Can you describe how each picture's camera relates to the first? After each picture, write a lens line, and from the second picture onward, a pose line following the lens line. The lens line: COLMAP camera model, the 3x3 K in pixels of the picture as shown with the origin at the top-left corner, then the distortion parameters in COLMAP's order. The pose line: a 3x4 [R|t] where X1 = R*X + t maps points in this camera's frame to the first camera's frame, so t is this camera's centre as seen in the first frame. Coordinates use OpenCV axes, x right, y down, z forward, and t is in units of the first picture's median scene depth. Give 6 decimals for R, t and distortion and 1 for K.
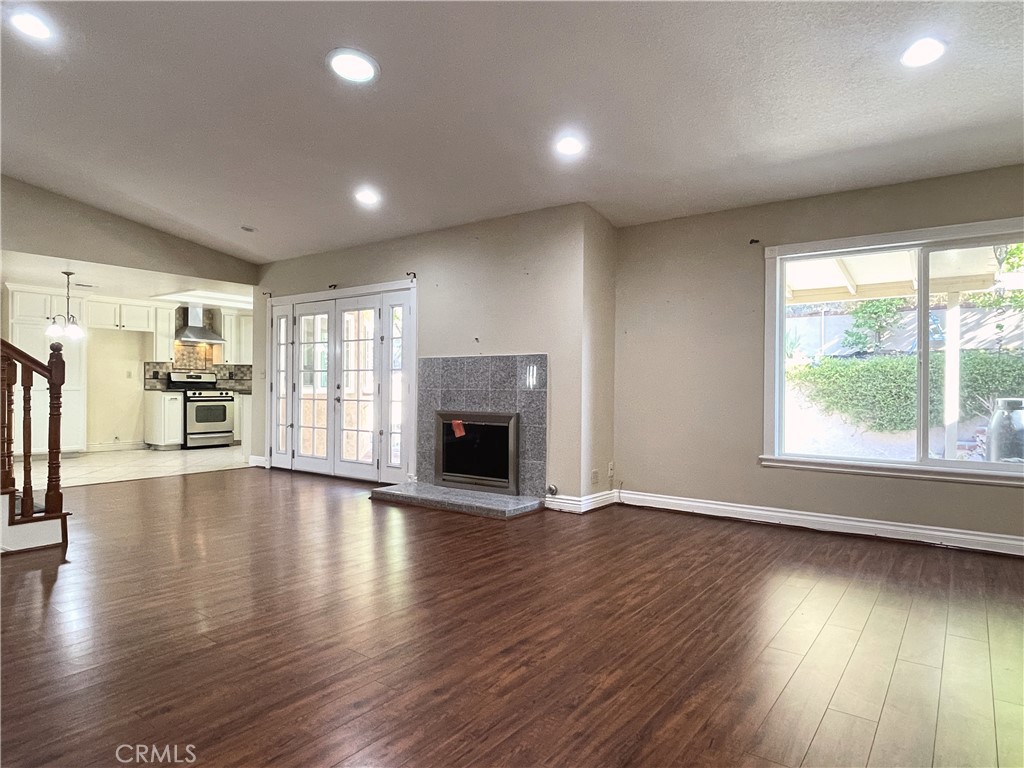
lens RADIAL K [[619.8, 0, 506.4], [0, 619.8, 384.3], [0, 0, 1]] dist [0.015121, -0.019059]
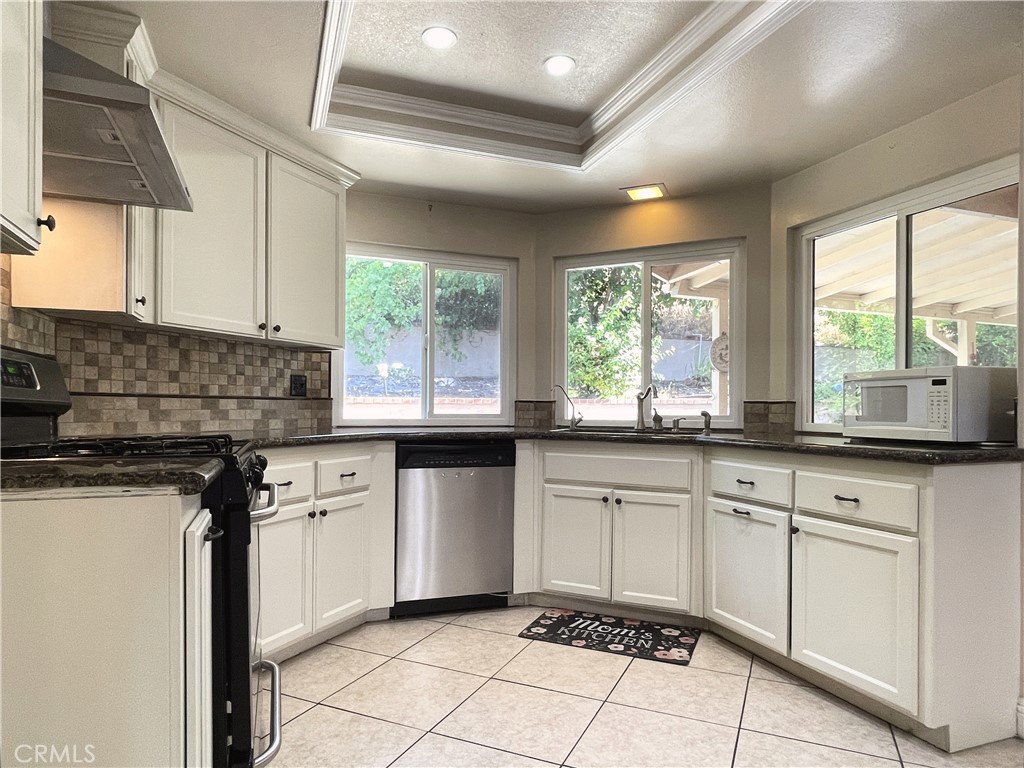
lens RADIAL K [[621.0, 0, 495.9], [0, 621.0, 397.5], [0, 0, 1]] dist [0.016970, -0.012599]
pose [[0.542049, 0.007820, 0.840311, -1.073564], [0.001858, 0.999943, -0.010504, -0.007367], [-0.840345, 0.007255, 0.542003, 1.549513]]
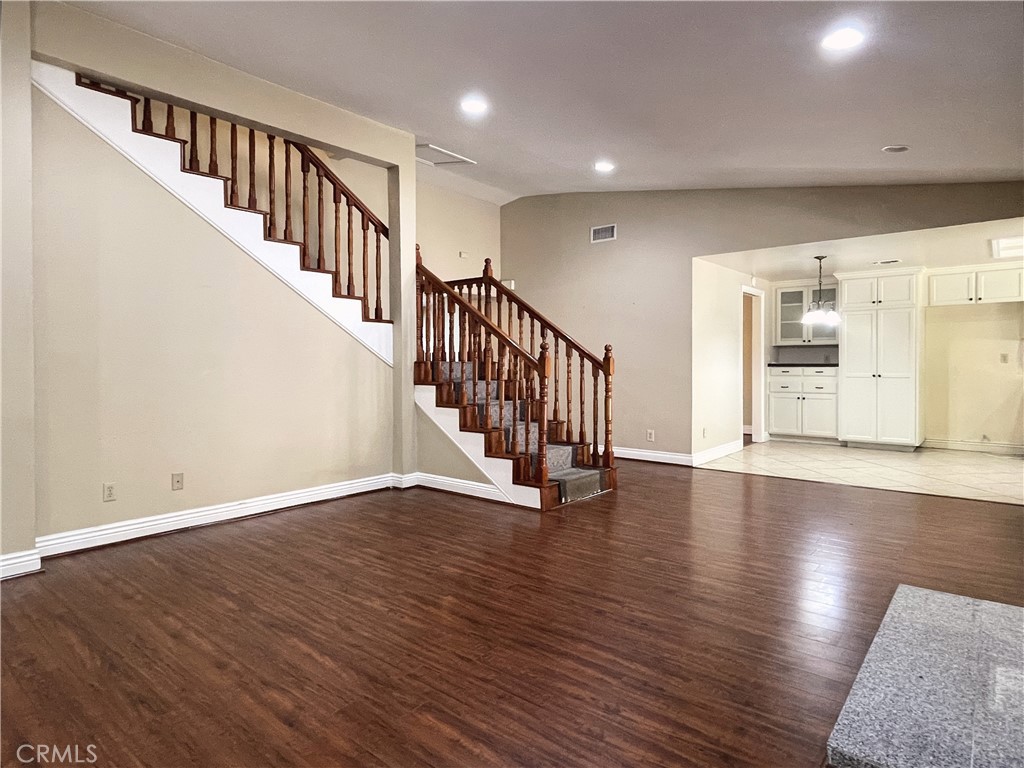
lens RADIAL K [[588.5, 0, 504.5], [0, 588.5, 366.2], [0, 0, 1]] dist [0.009793, -0.004214]
pose [[-0.059294, 0.000316, -0.998241, 0.311068], [0.005121, 0.999987, 0.000012, -0.016204], [0.998227, -0.005112, -0.059295, 0.735328]]
